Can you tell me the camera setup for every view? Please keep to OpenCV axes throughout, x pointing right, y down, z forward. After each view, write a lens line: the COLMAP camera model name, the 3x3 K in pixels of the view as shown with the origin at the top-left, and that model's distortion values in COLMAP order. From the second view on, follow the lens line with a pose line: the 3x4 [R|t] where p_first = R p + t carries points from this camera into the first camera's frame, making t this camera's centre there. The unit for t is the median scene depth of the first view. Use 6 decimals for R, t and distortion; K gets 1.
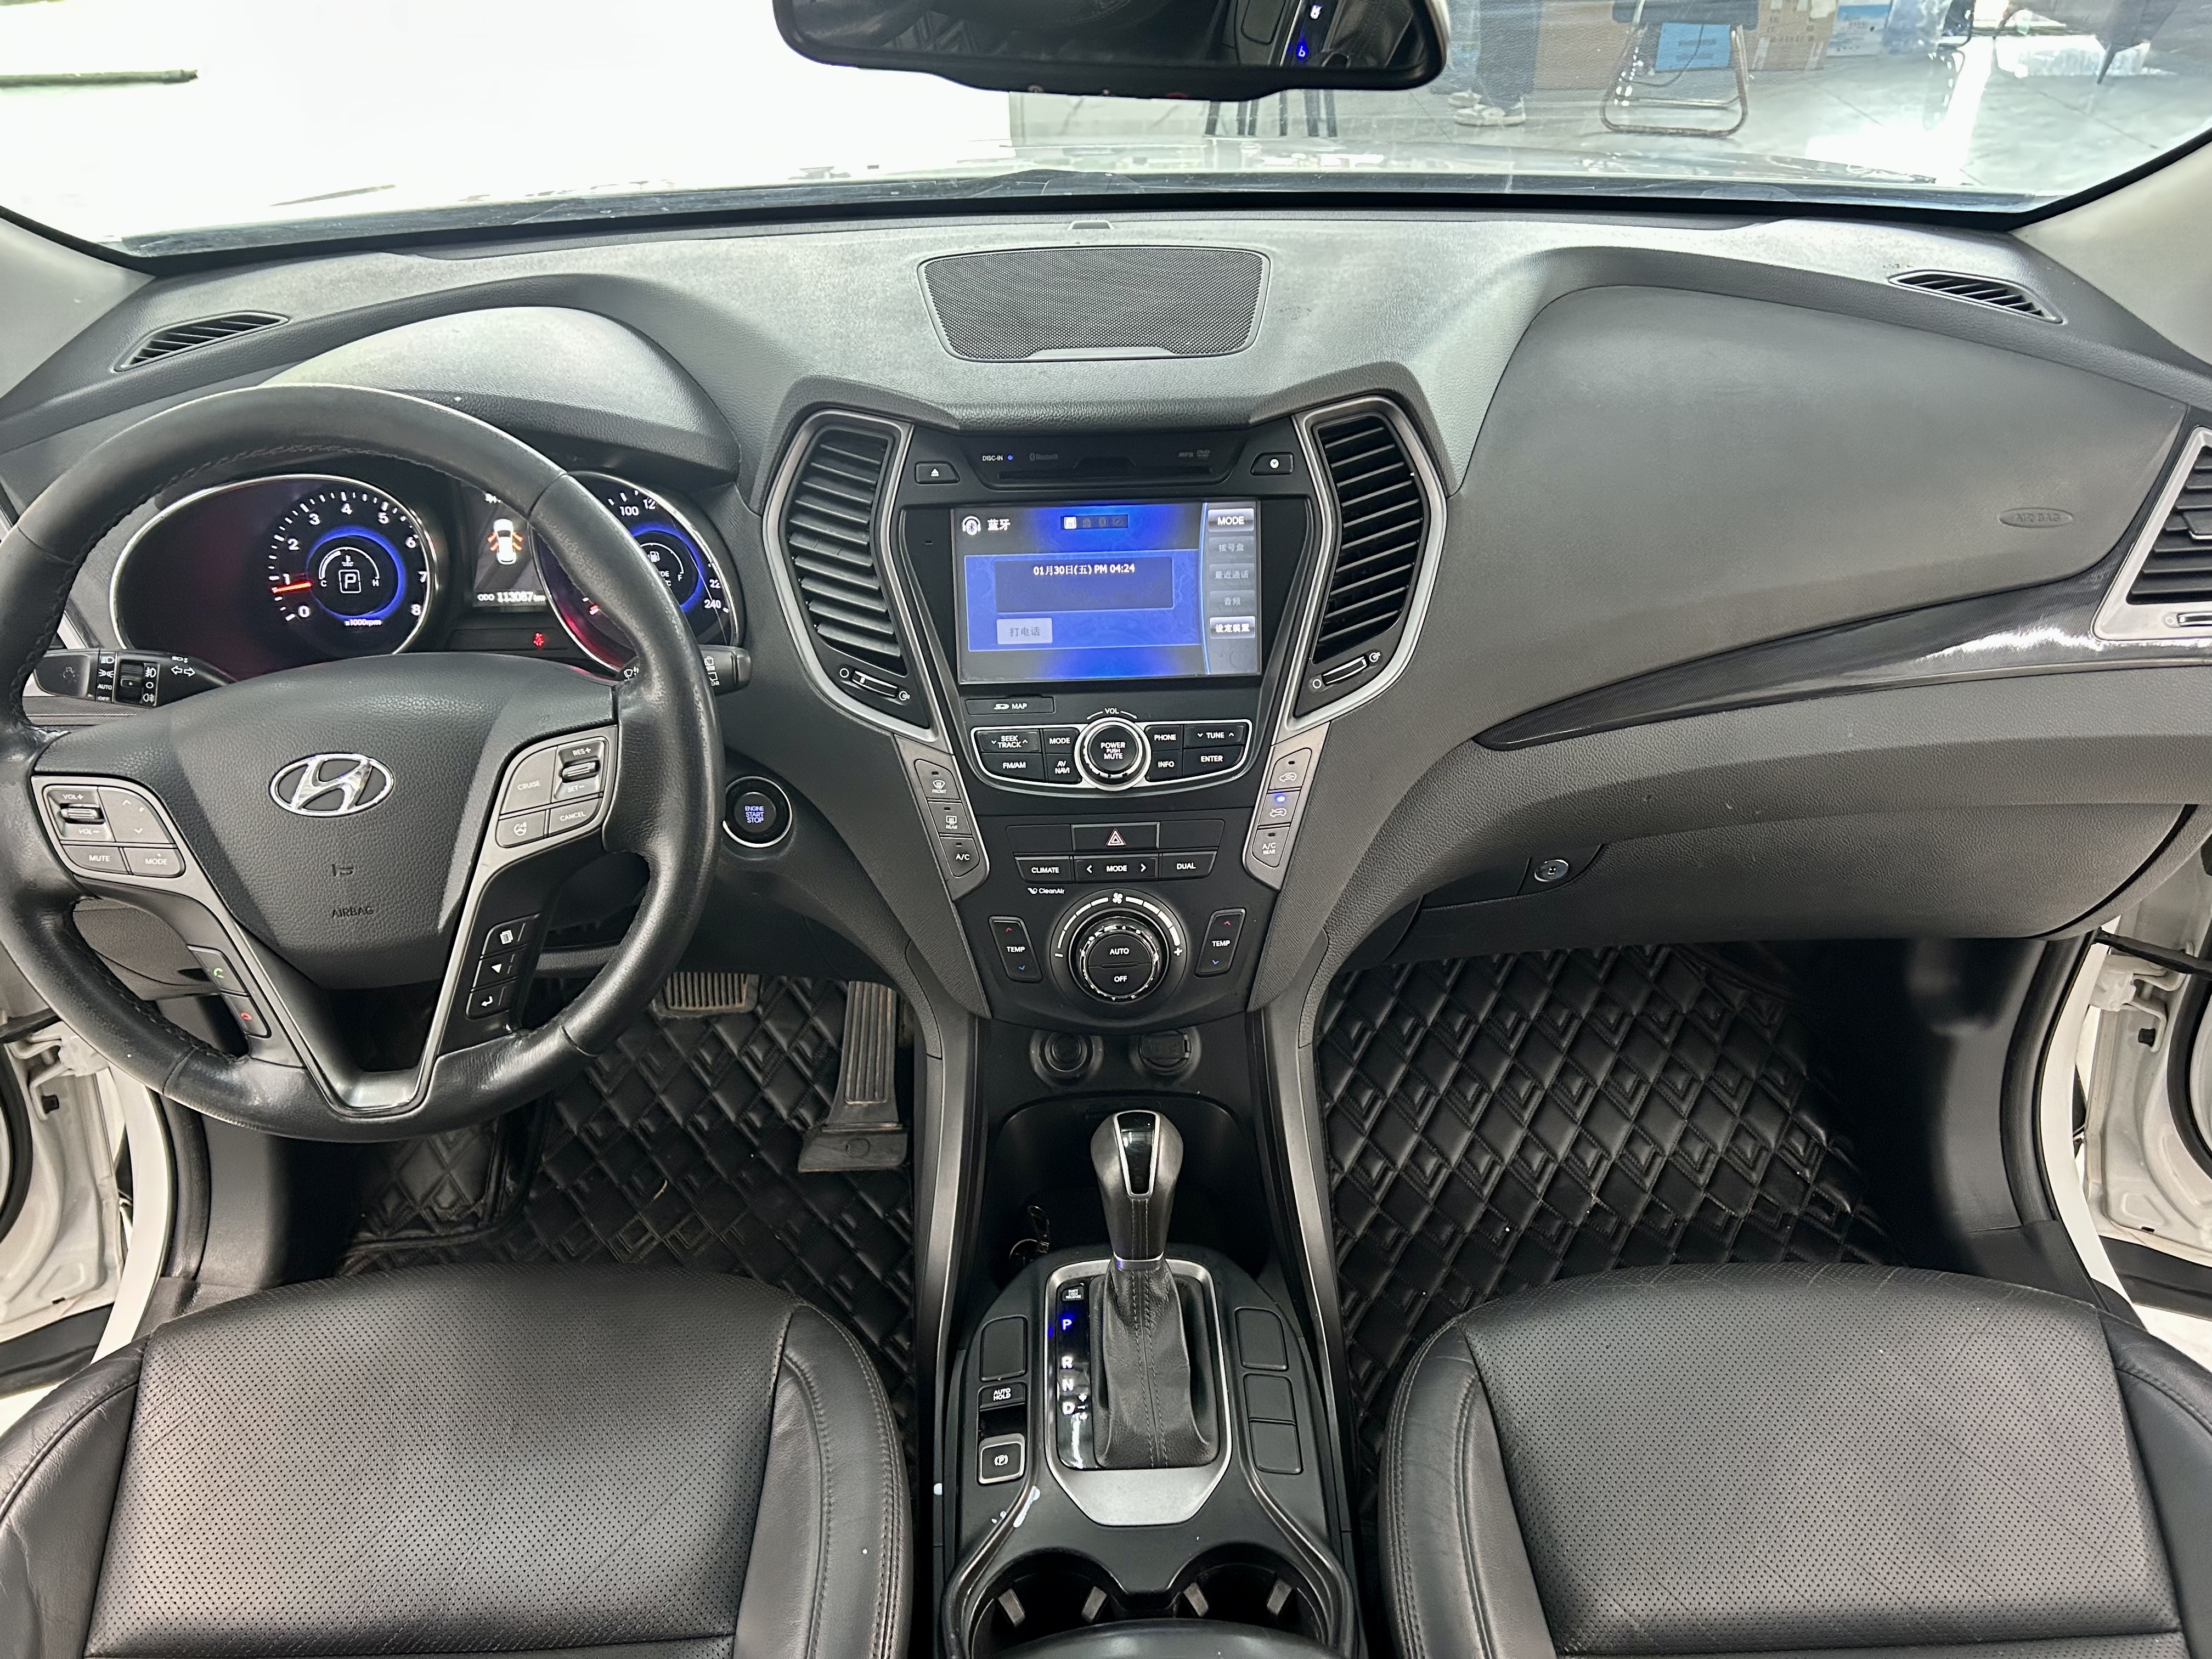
lens RADIAL K [[1658.7, 0, 1131.3], [0, 1658.7, 870.2], [0, 0, 1]] dist [0.045229, -0.046937]
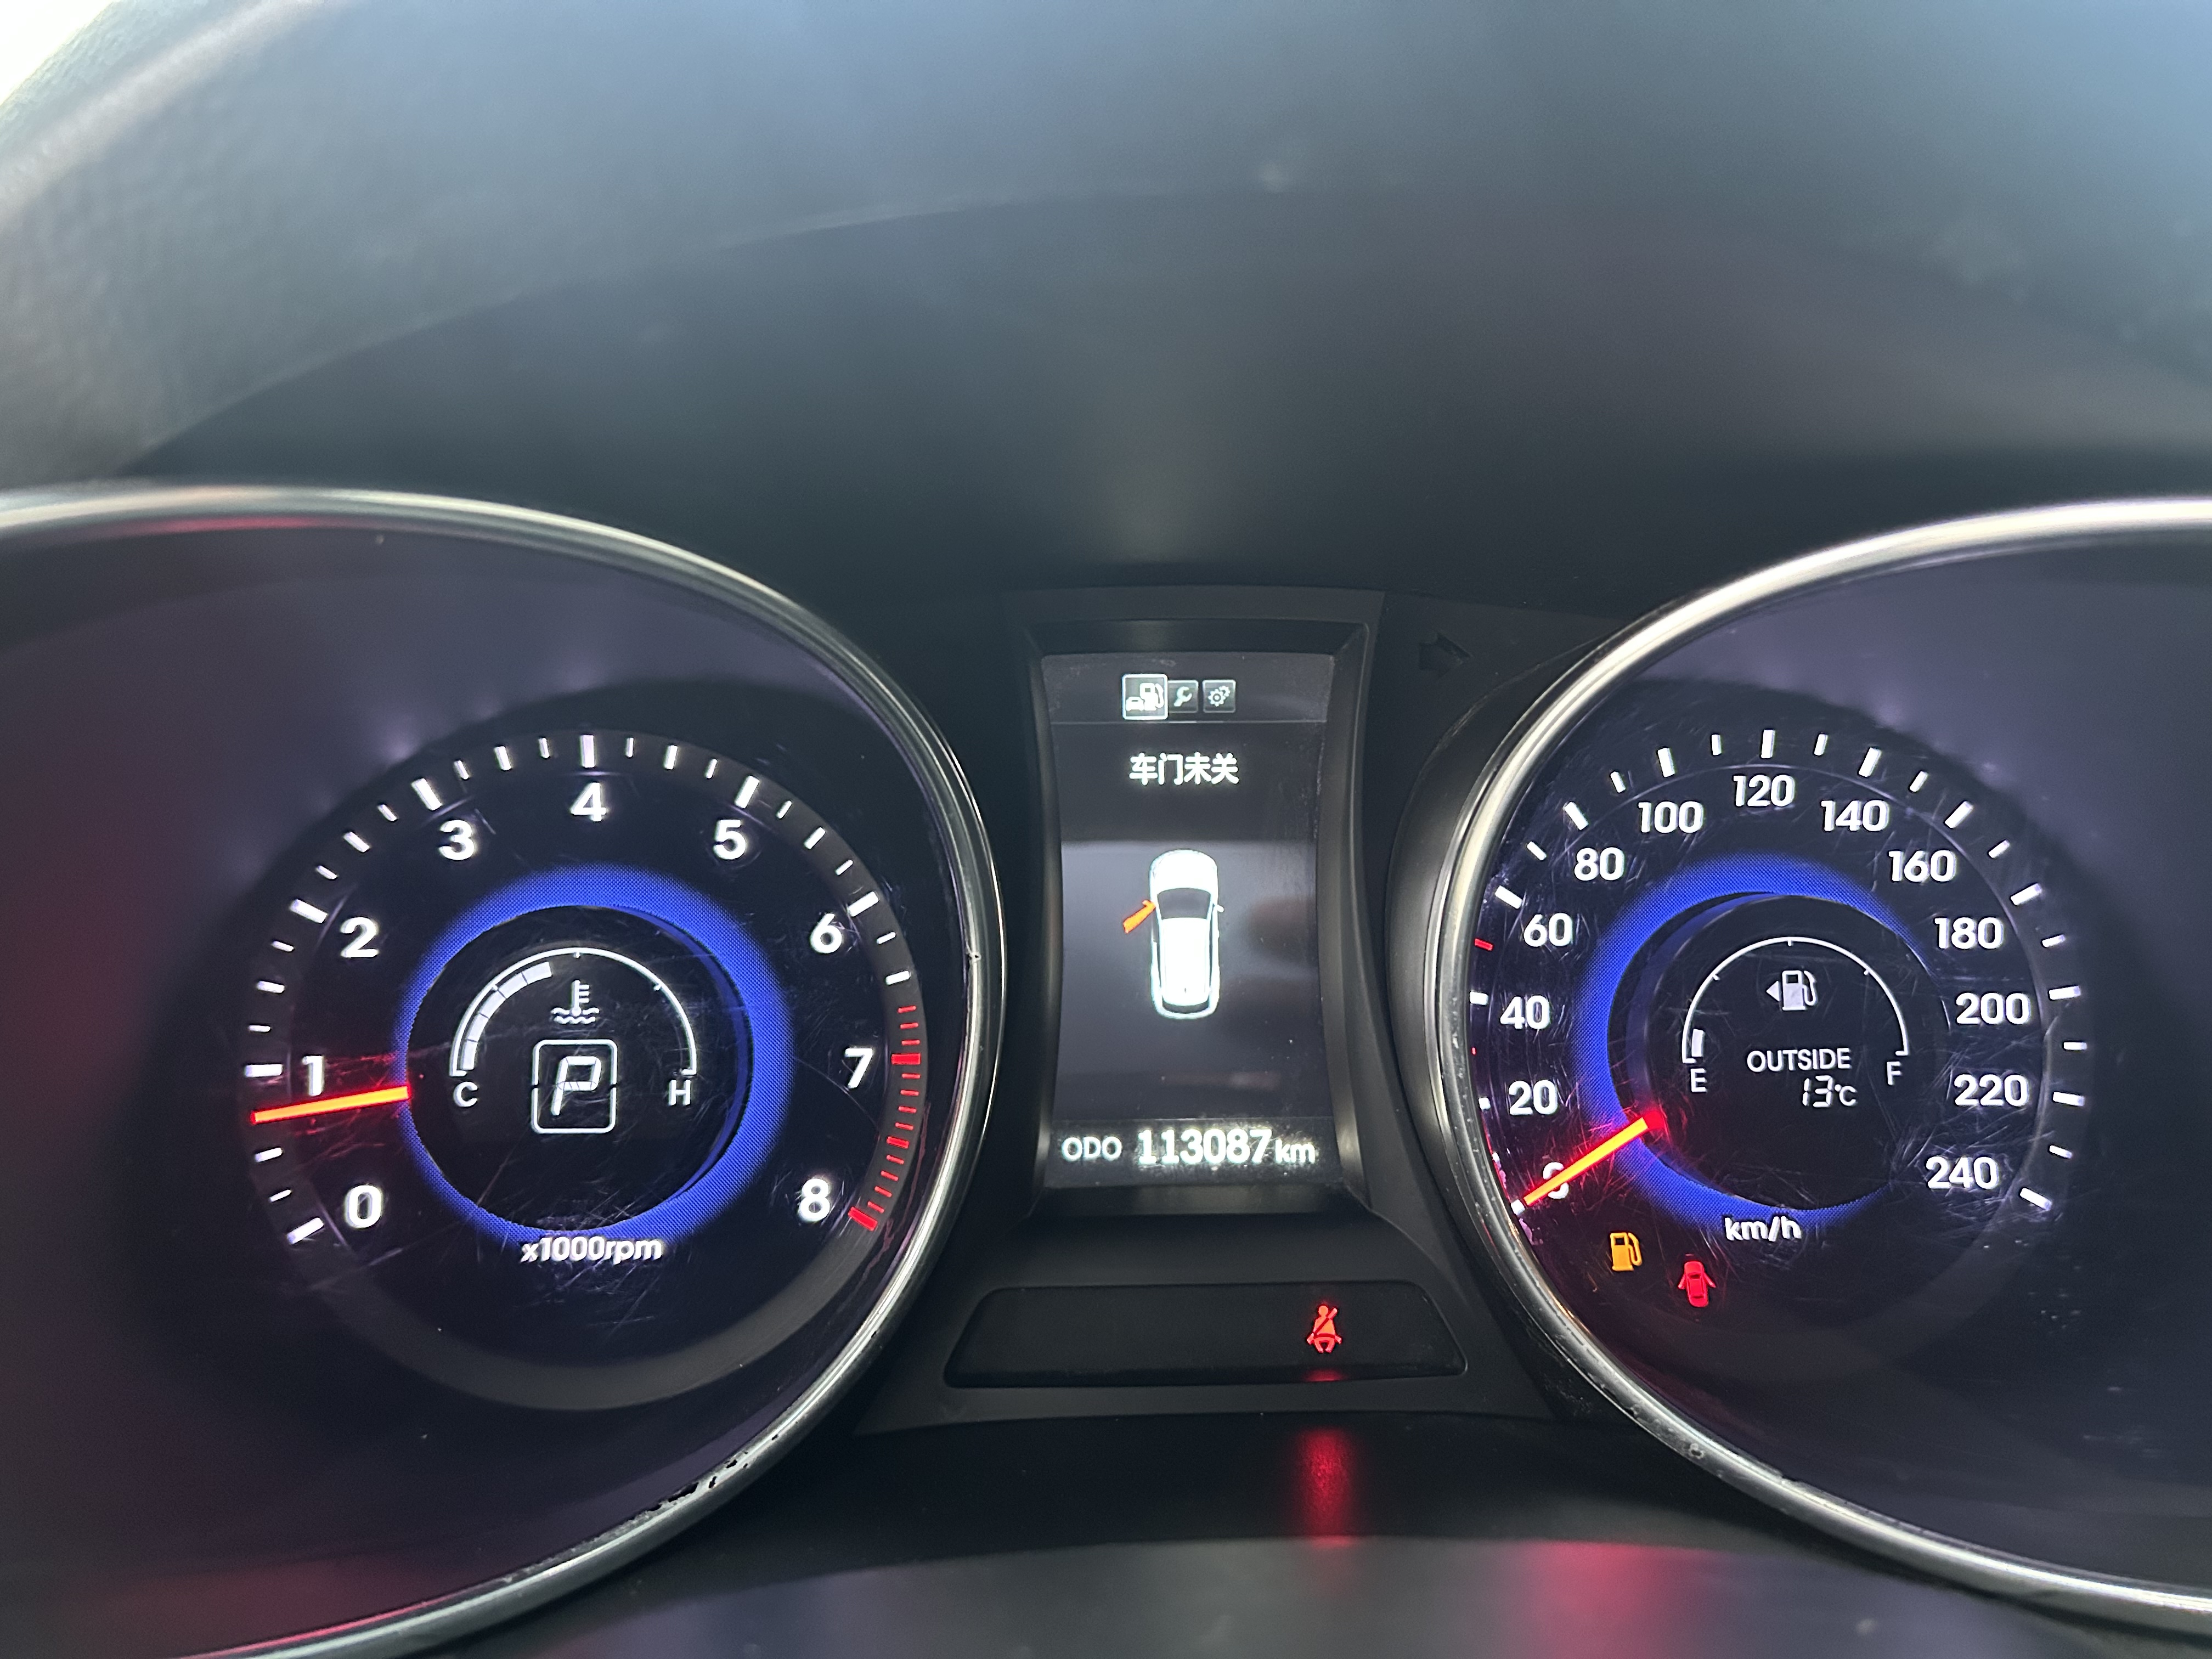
lens RADIAL K [[1658.7, 0, 1115.5], [0, 1658.7, 870.7], [0, 0, 1]] dist [0.045229, -0.046937]
pose [[0.999889, 0.008250, 0.012435, -0.421295], [-0.004481, 0.960827, -0.277112, -0.146073], [-0.014234, 0.277026, 0.960757, 0.814322]]
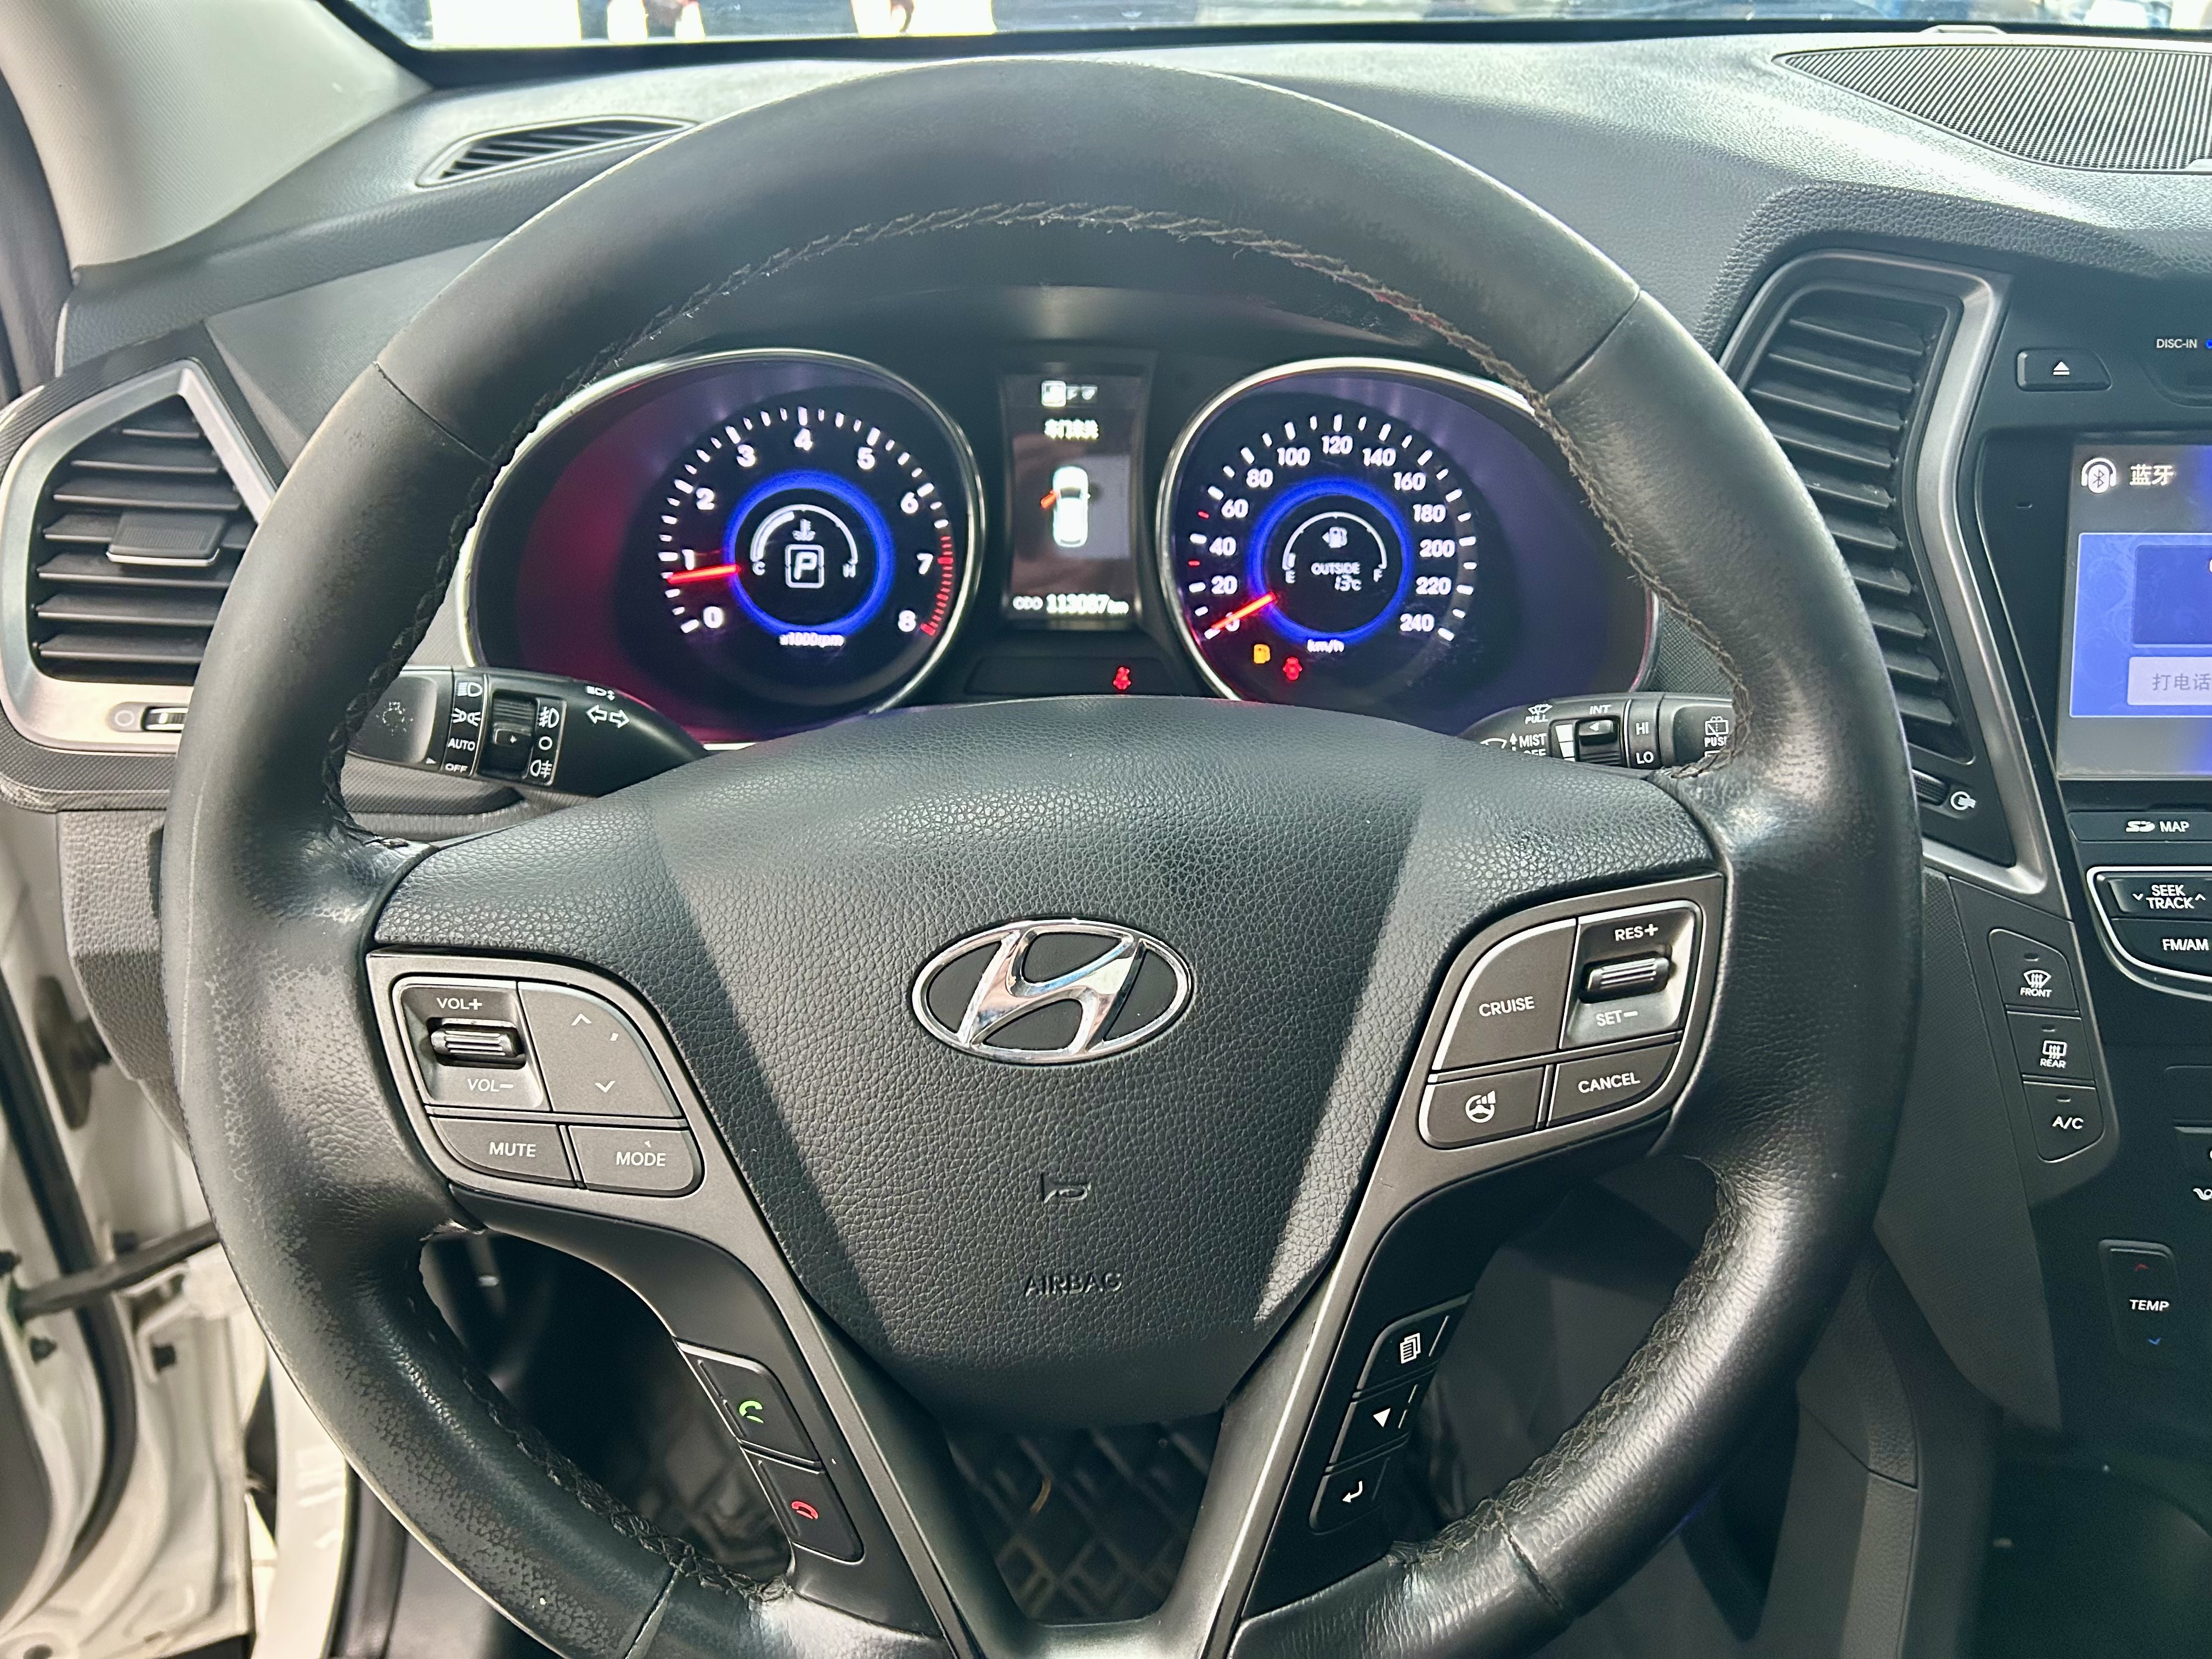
lens RADIAL K [[1658.7, 0, 1123.4], [0, 1658.7, 870.2], [0, 0, 1]] dist [0.045229, -0.046937]
pose [[0.999512, 0.030333, -0.007437, -0.377628], [-0.030601, 0.998768, -0.039076, -0.054432], [0.006243, 0.039284, 0.999209, 0.471793]]
